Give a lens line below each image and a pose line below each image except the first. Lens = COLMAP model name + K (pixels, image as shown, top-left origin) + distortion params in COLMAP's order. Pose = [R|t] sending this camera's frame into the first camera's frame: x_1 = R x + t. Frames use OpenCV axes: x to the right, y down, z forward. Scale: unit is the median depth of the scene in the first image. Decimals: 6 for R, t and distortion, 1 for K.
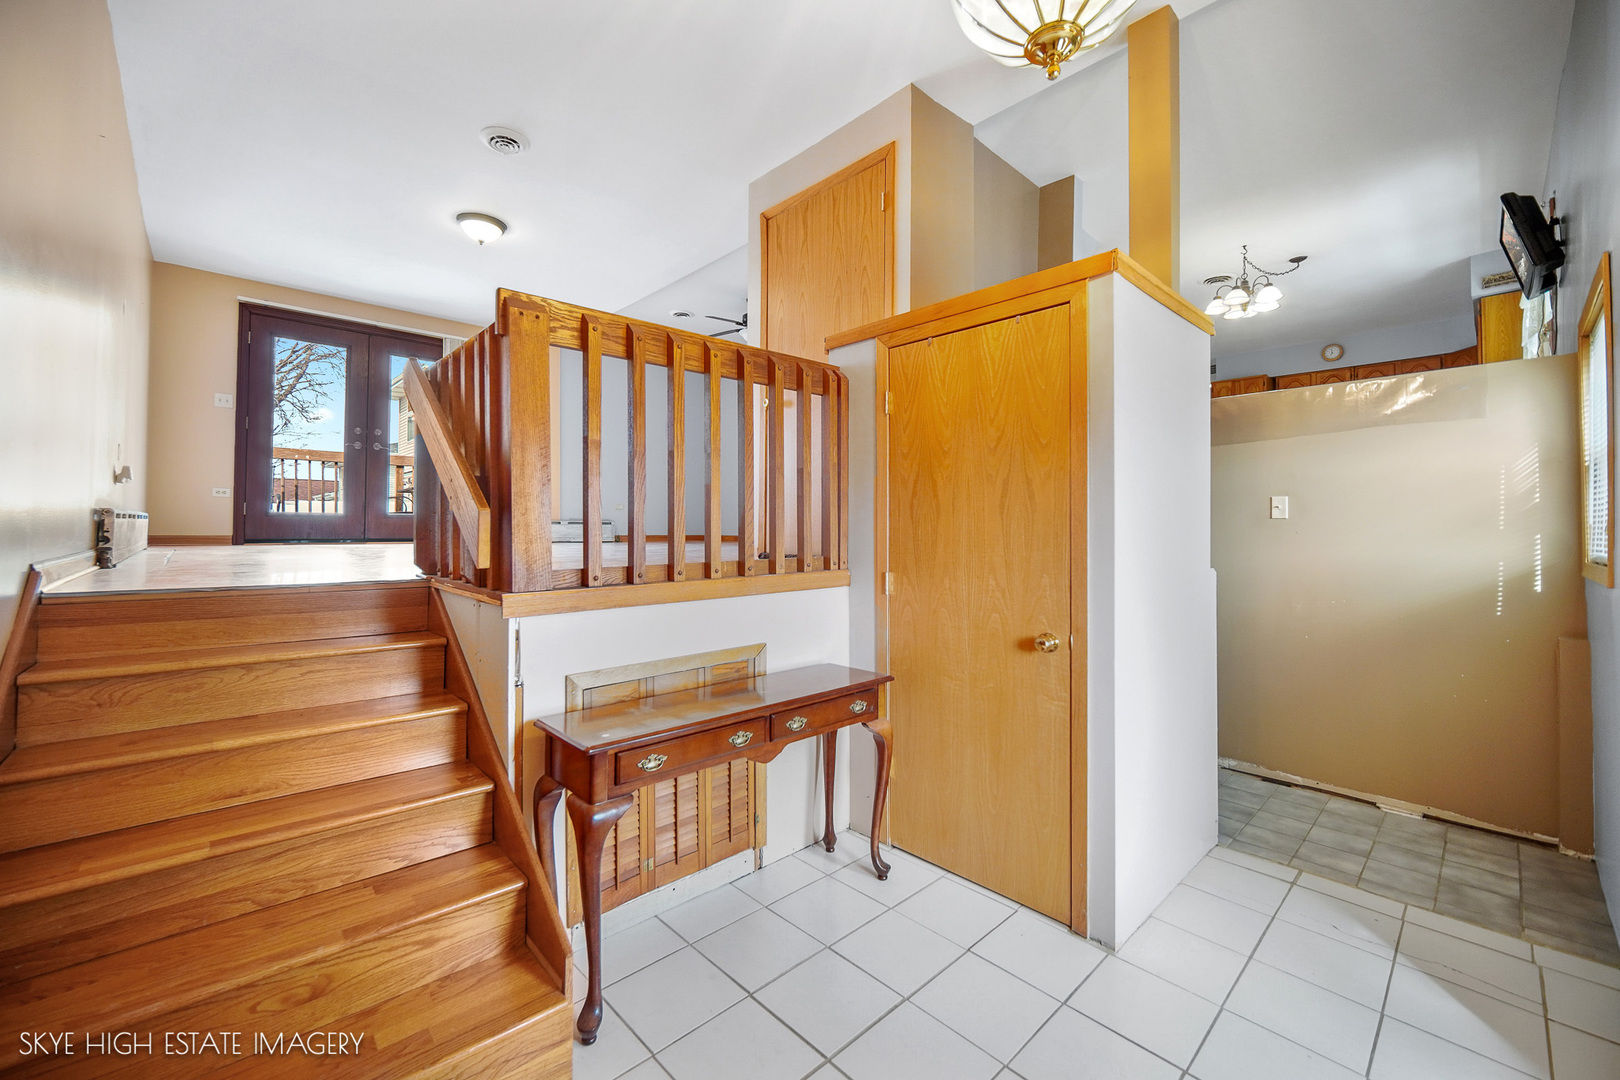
lens RADIAL K [[645.7, 0, 811.4], [0, 645.7, 533.4], [0, 0, 1]] dist [0.001211, 0.000009]
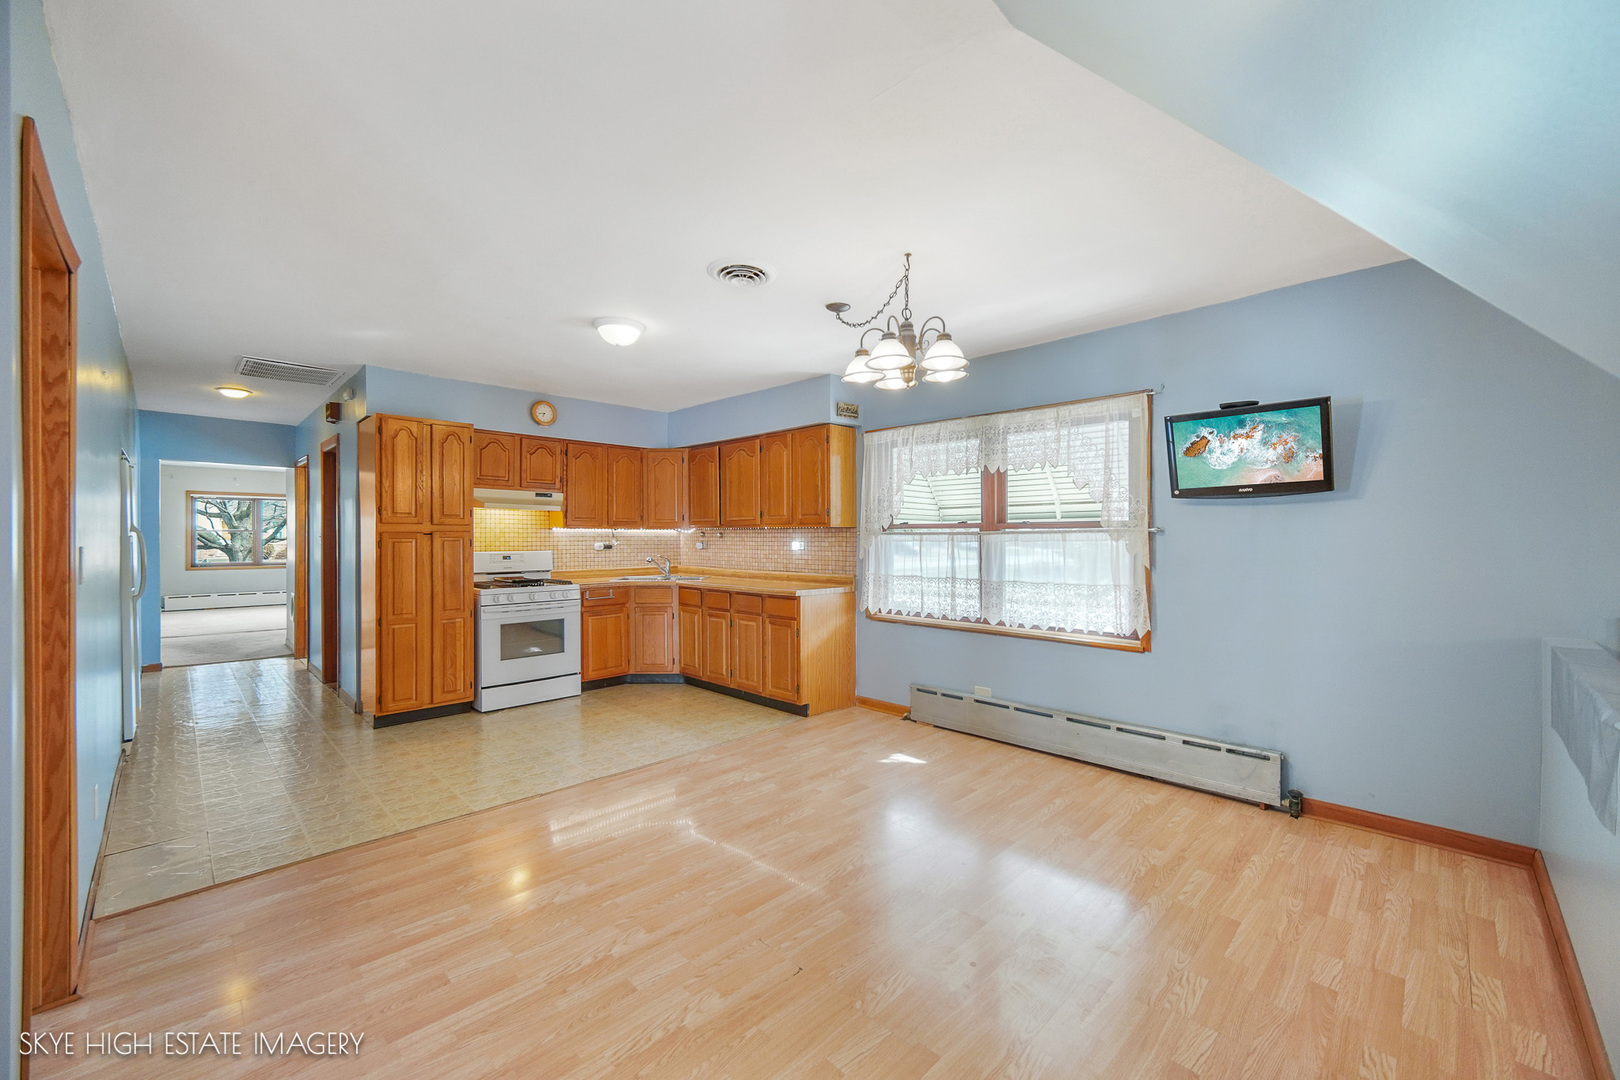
lens RADIAL K [[645.7, 0, 811.4], [0, 645.7, 533.4], [0, 0, 1]] dist [0.001211, 0.000009]
pose [[-0.020110, 0.001844, 0.999796, 0.141796], [0.006366, 0.999978, -0.001717, -0.193444], [-0.999778, 0.006330, -0.020121, 0.948866]]
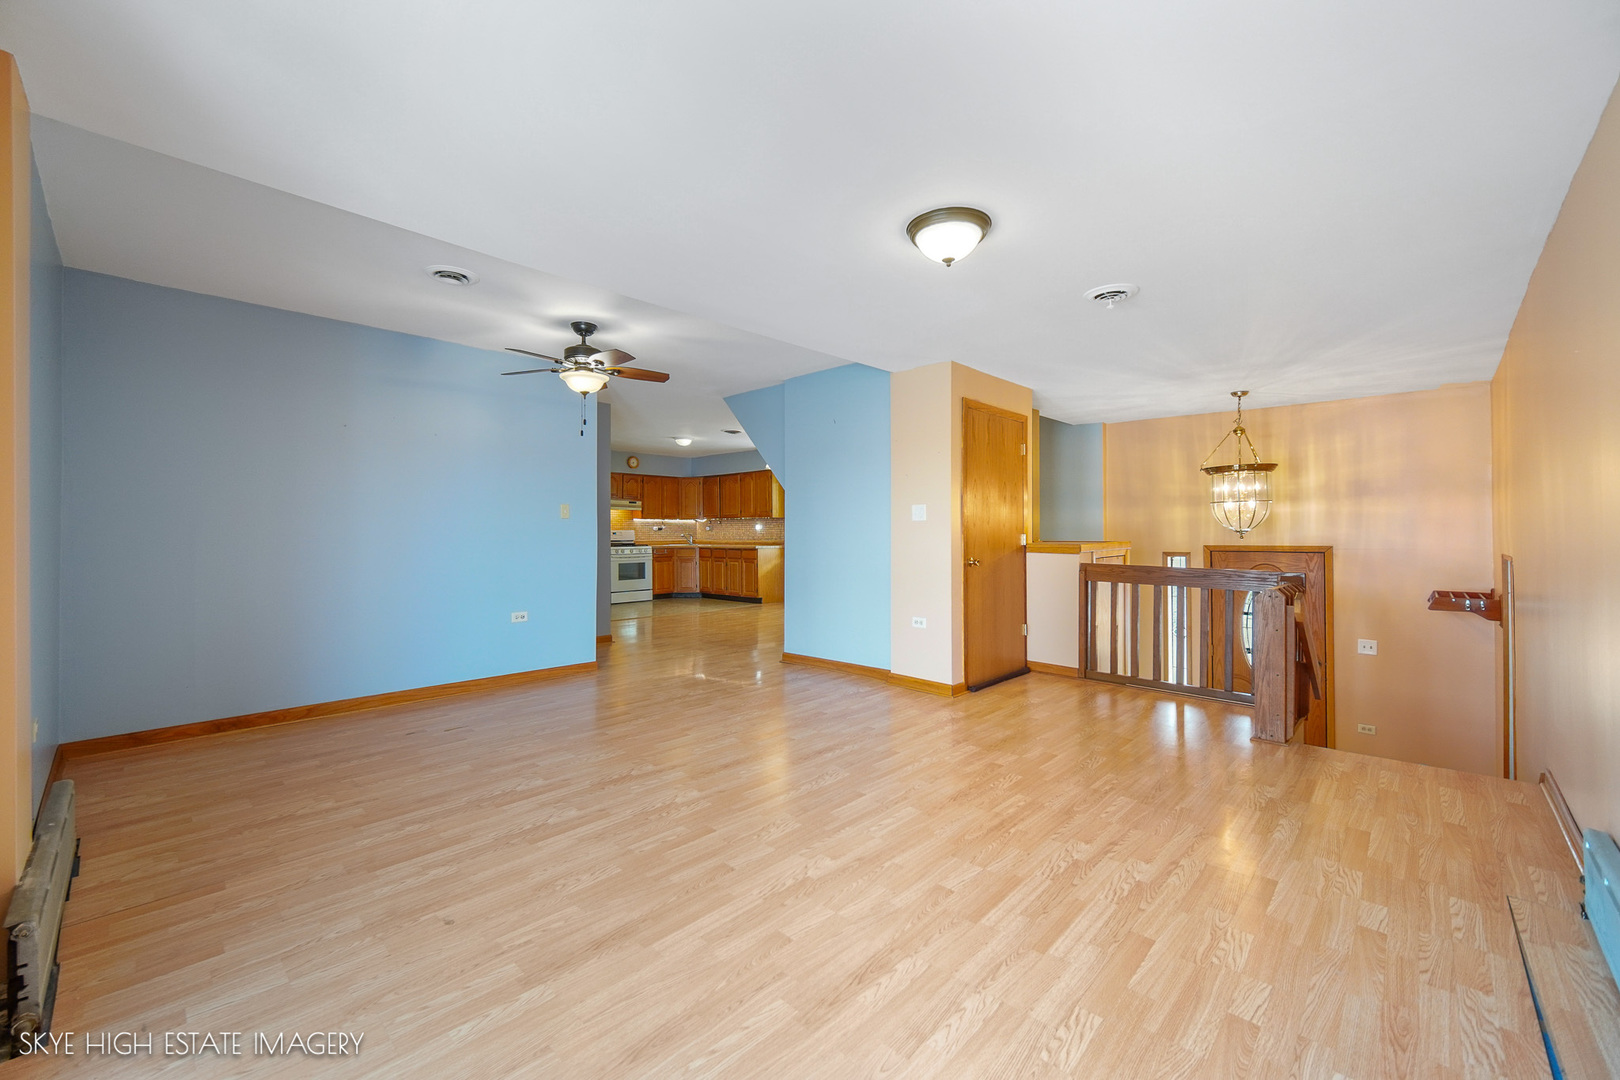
lens RADIAL K [[645.7, 0, 811.4], [0, 645.7, 533.4], [0, 0, 1]] dist [0.001211, 0.000009]
pose [[-0.043648, -0.006155, 0.999028, -0.798769], [0.009000, 0.999938, 0.006554, -0.170934], [-0.999006, 0.009277, -0.043590, 0.880192]]
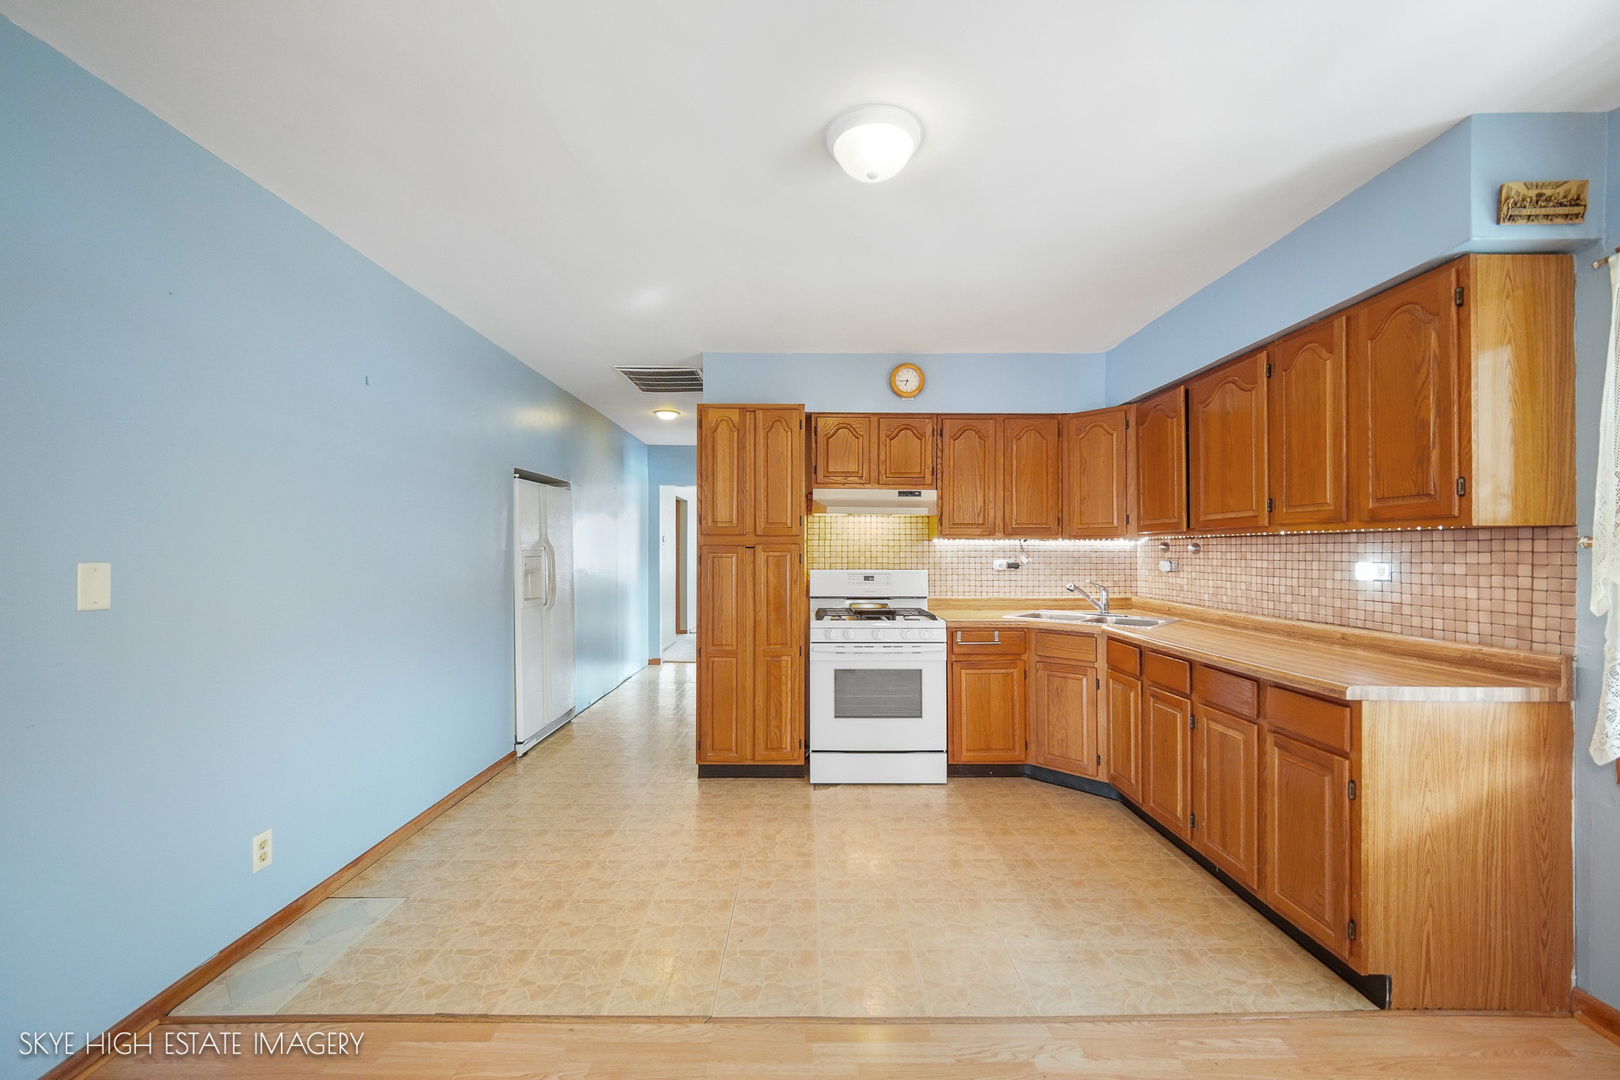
lens RADIAL K [[650.3, 0, 805.8], [0, 650.3, 551.1], [0, 0, 1]] dist [-0.000233, -0.000074]
pose [[0.690333, -0.002939, 0.723486, 0.504939], [0.005829, 0.999982, -0.001499, -0.192129], [-0.723468, 0.005252, 0.690338, 0.924575]]
